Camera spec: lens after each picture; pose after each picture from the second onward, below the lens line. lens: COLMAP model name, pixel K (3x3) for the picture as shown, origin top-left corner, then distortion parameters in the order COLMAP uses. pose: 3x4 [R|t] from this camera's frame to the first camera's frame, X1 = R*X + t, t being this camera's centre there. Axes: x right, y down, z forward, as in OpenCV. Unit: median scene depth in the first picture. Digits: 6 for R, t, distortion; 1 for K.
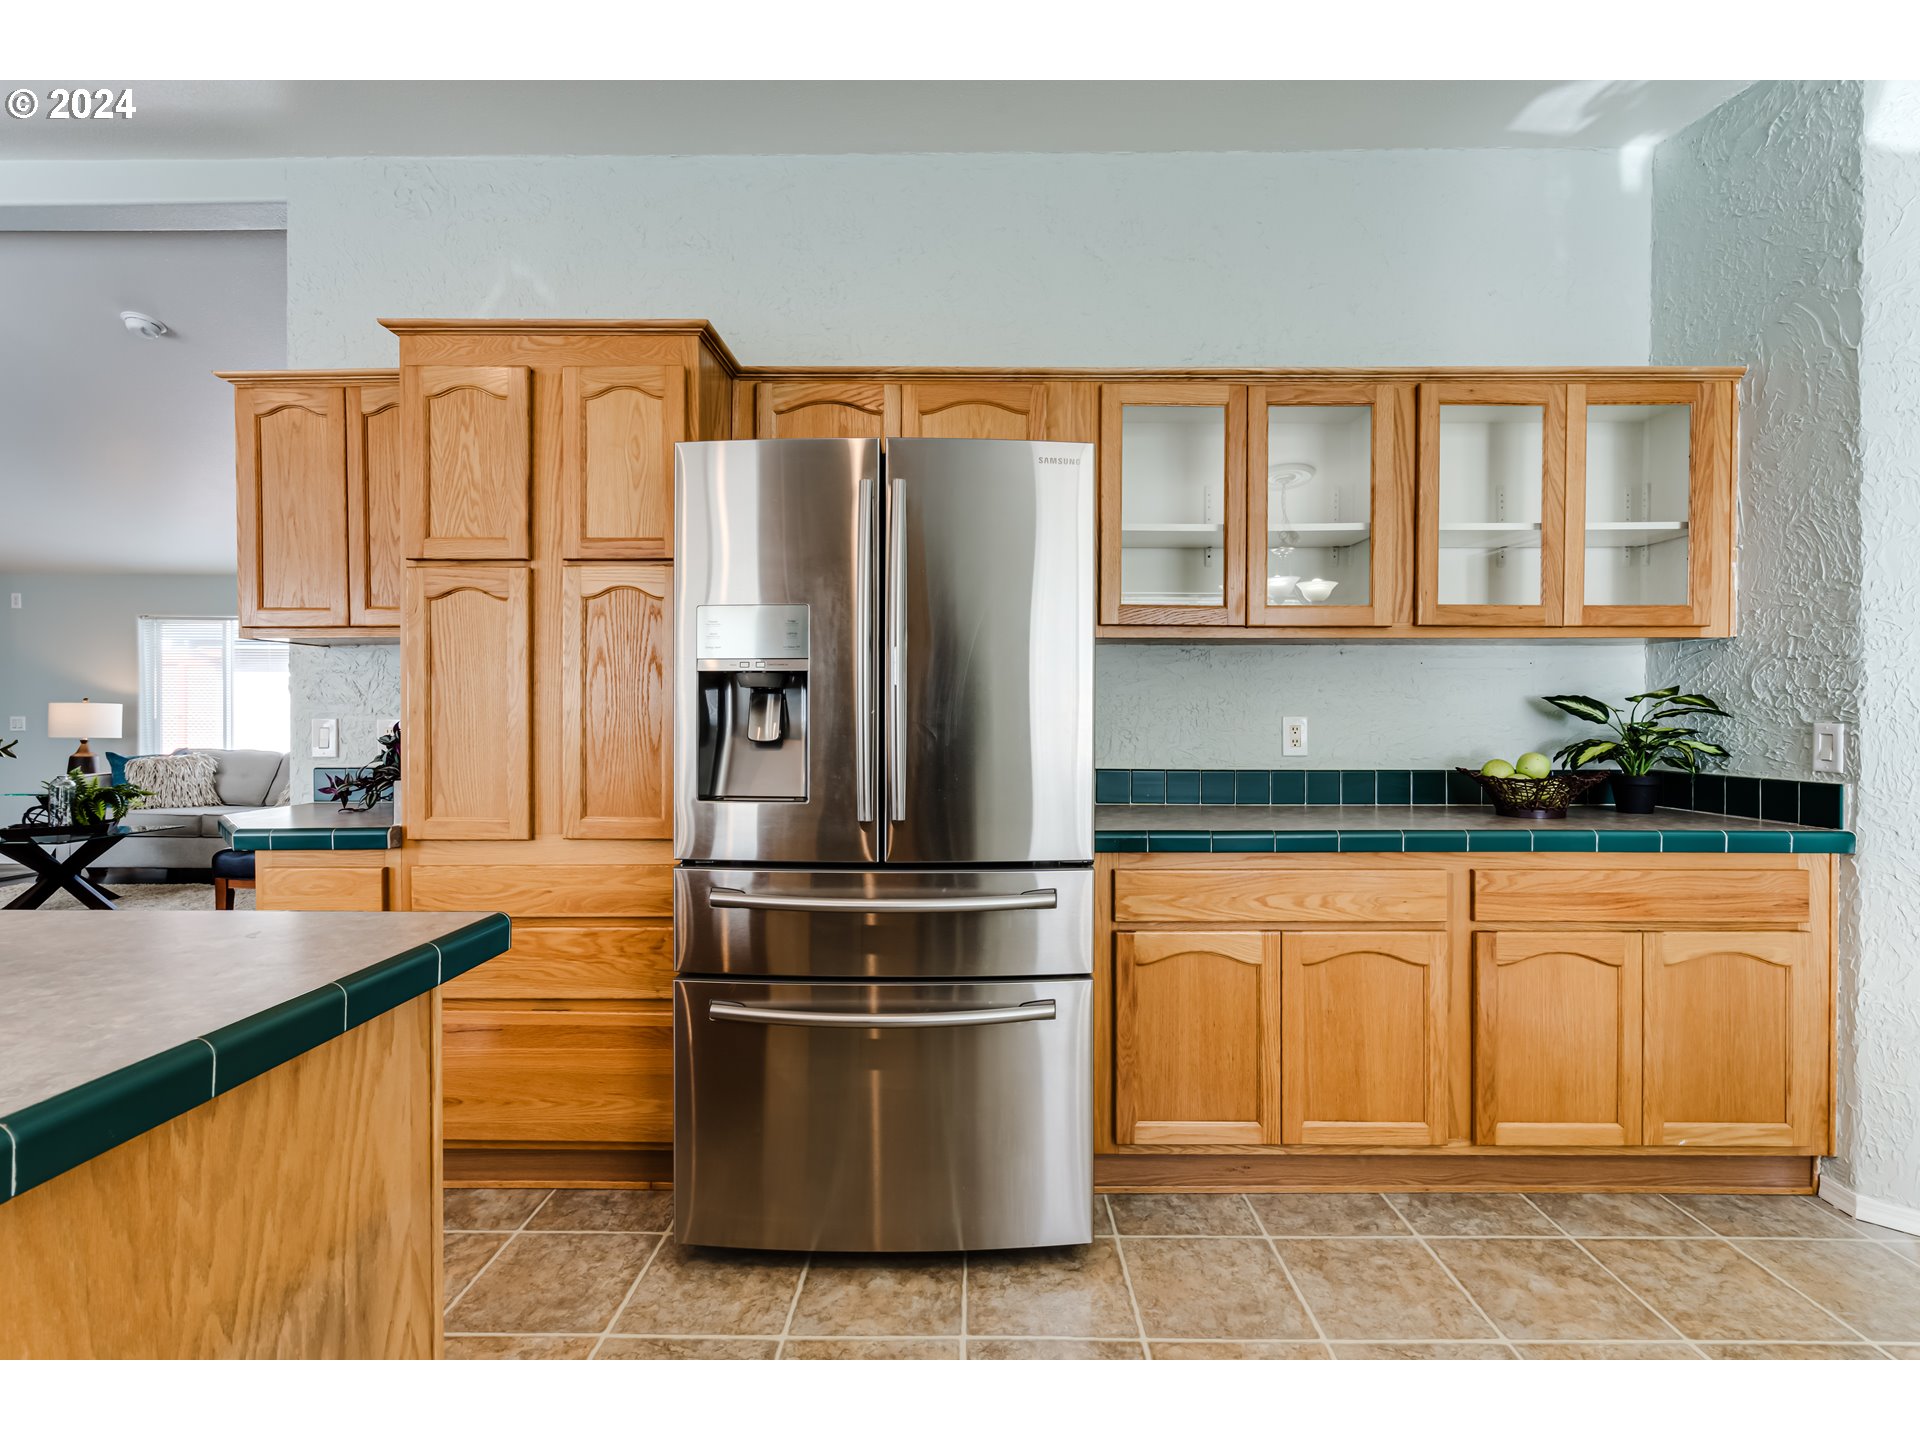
lens RADIAL K [[874.9, 0, 957.4], [0, 874.9, 723.5], [0, 0, 1]] dist [-0.000732, 0.000564]
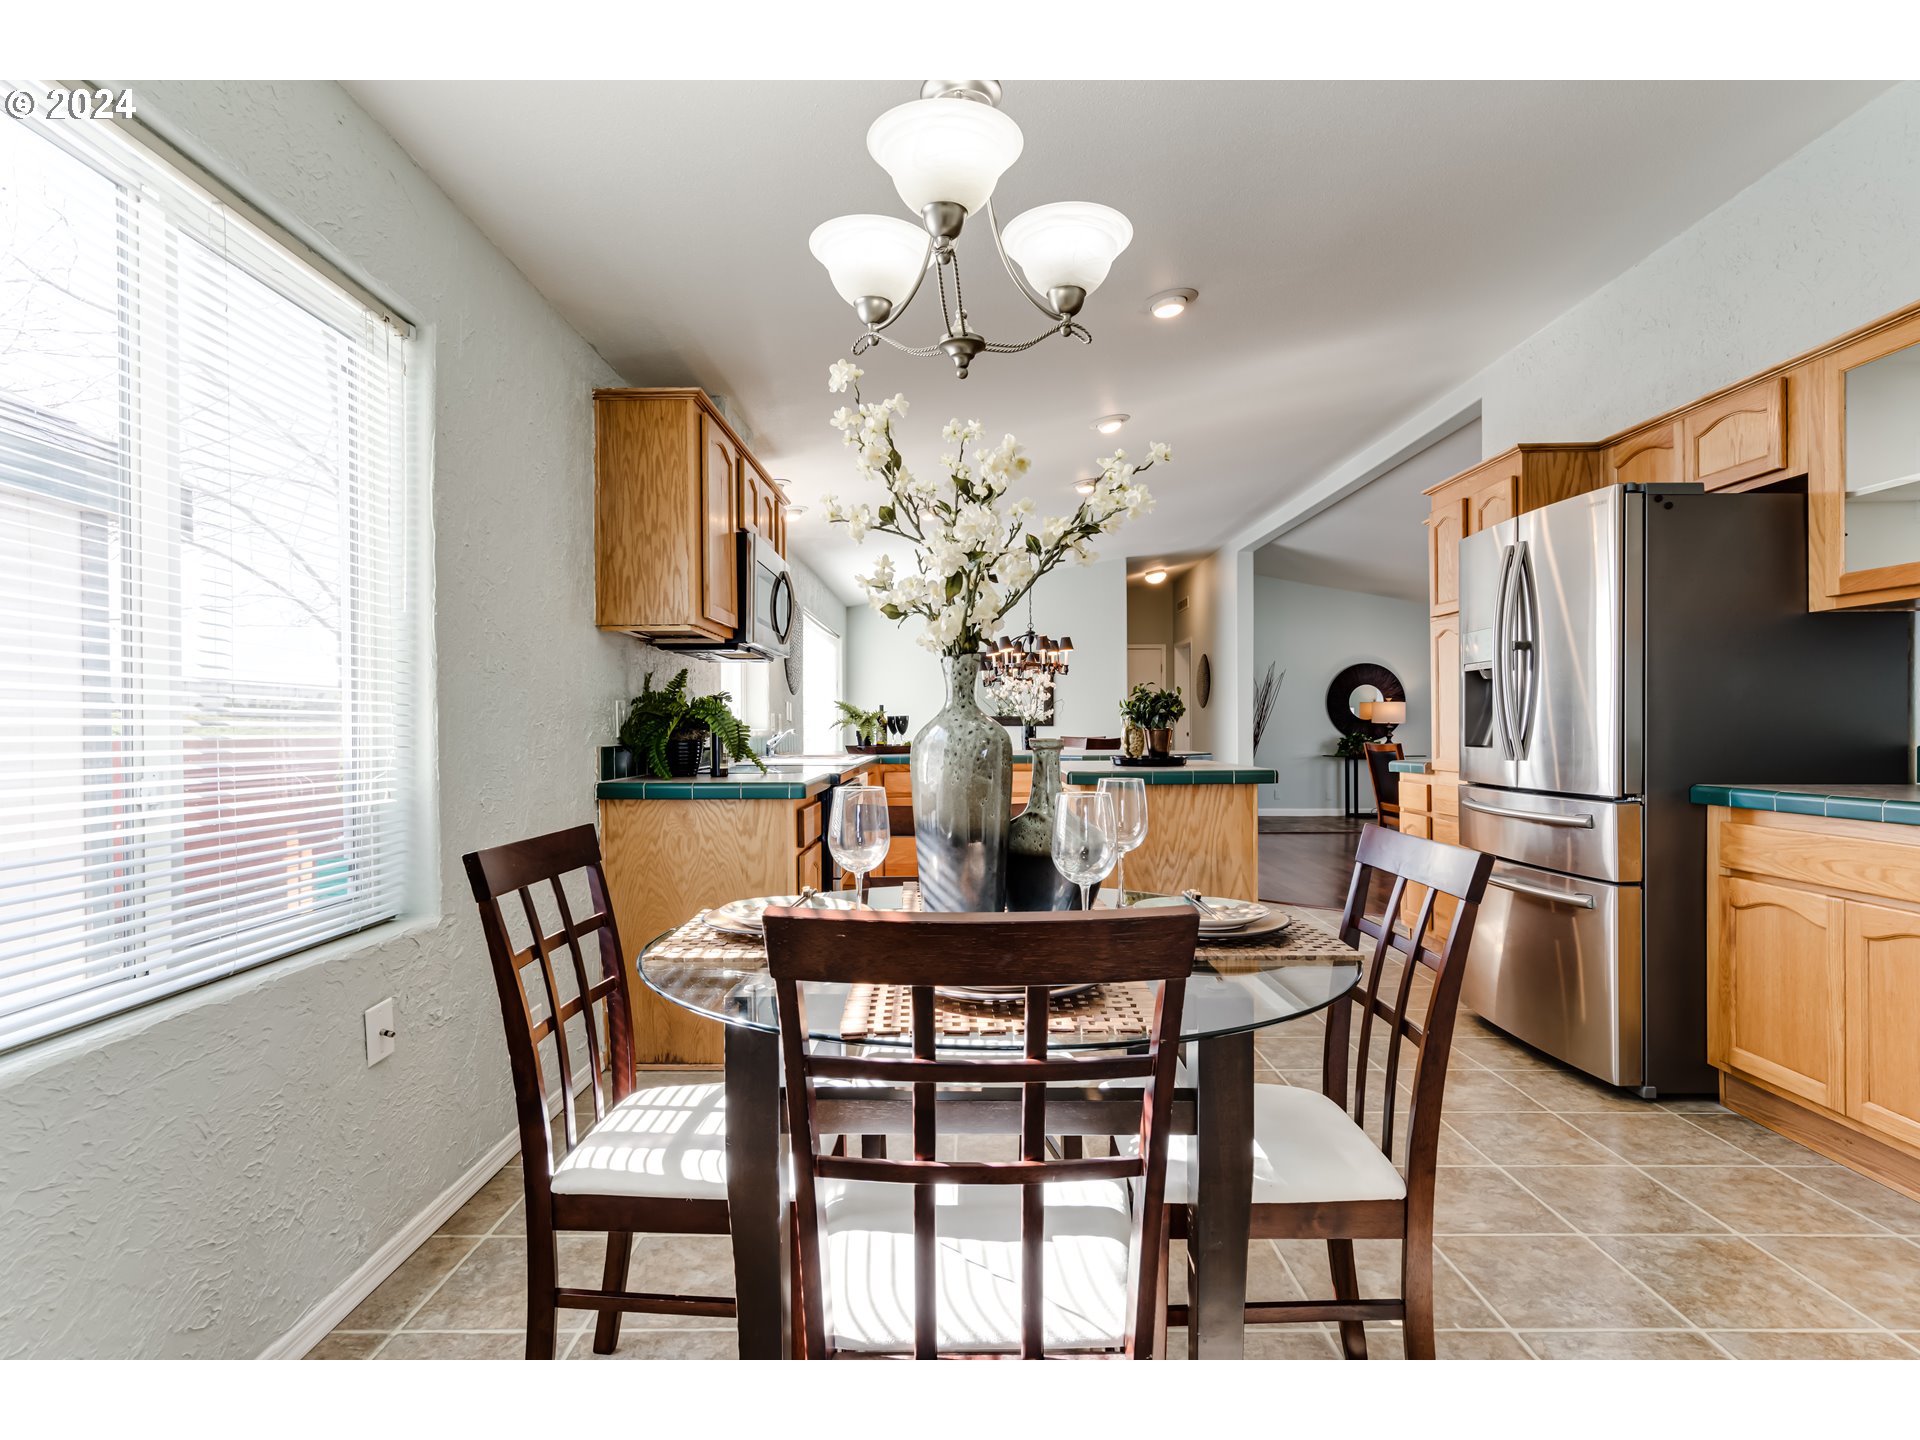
lens RADIAL K [[1012.4, 0, 941.5], [0, 1012.4, 739.8], [0, 0, 1]] dist [0.003851, -0.001288]
pose [[-0.008169, 0.014581, -0.999860, 1.526112], [-0.004579, 0.999883, 0.014619, 0.045261], [0.999956, 0.004698, -0.008101, -0.013494]]
